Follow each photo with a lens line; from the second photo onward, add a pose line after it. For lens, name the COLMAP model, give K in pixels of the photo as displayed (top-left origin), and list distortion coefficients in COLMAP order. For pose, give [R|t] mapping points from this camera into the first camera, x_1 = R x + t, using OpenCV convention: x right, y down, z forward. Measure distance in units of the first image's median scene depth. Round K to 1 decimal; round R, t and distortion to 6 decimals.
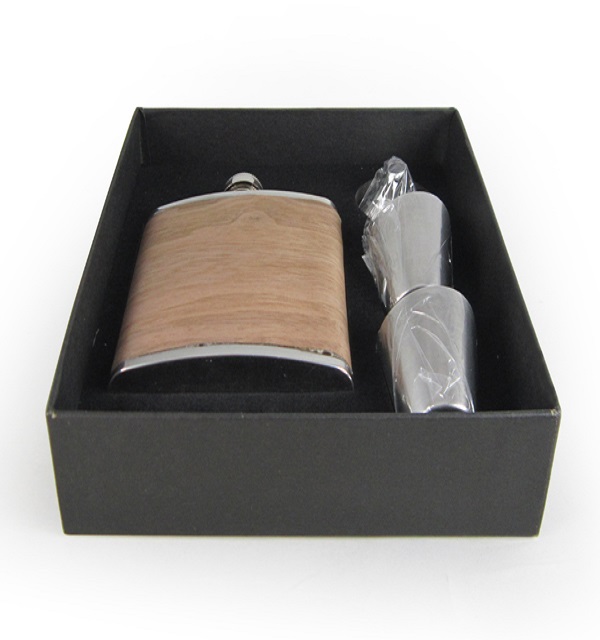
lens RADIAL K [[498.6, 0, 300.0], [0, 498.6, 320.0], [0, 0, 1]] dist [0.000285, 0.000073]
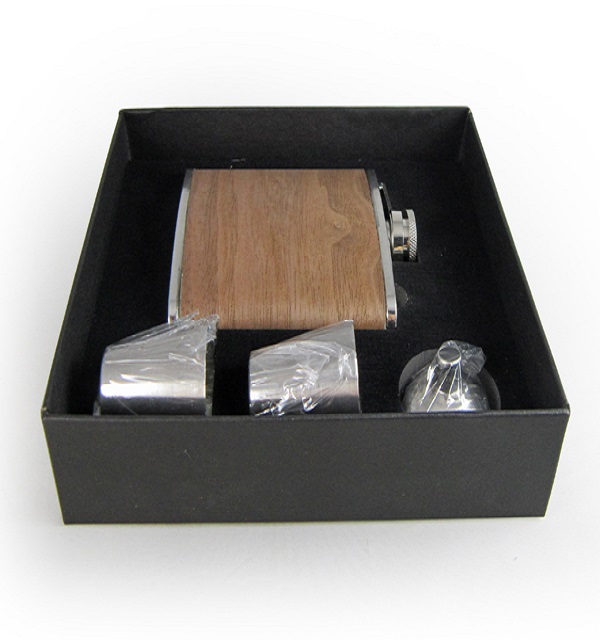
lens RADIAL K [[498.6, 0, 300.0], [0, 498.6, 320.0], [0, 0, 1]] dist [0.000285, 0.000073]
pose [[0.004376, 0.847668, -0.530509, 0.626136], [-0.801120, 0.320481, 0.505469, -0.617773], [0.598488, 0.422789, 0.680486, 0.389622]]
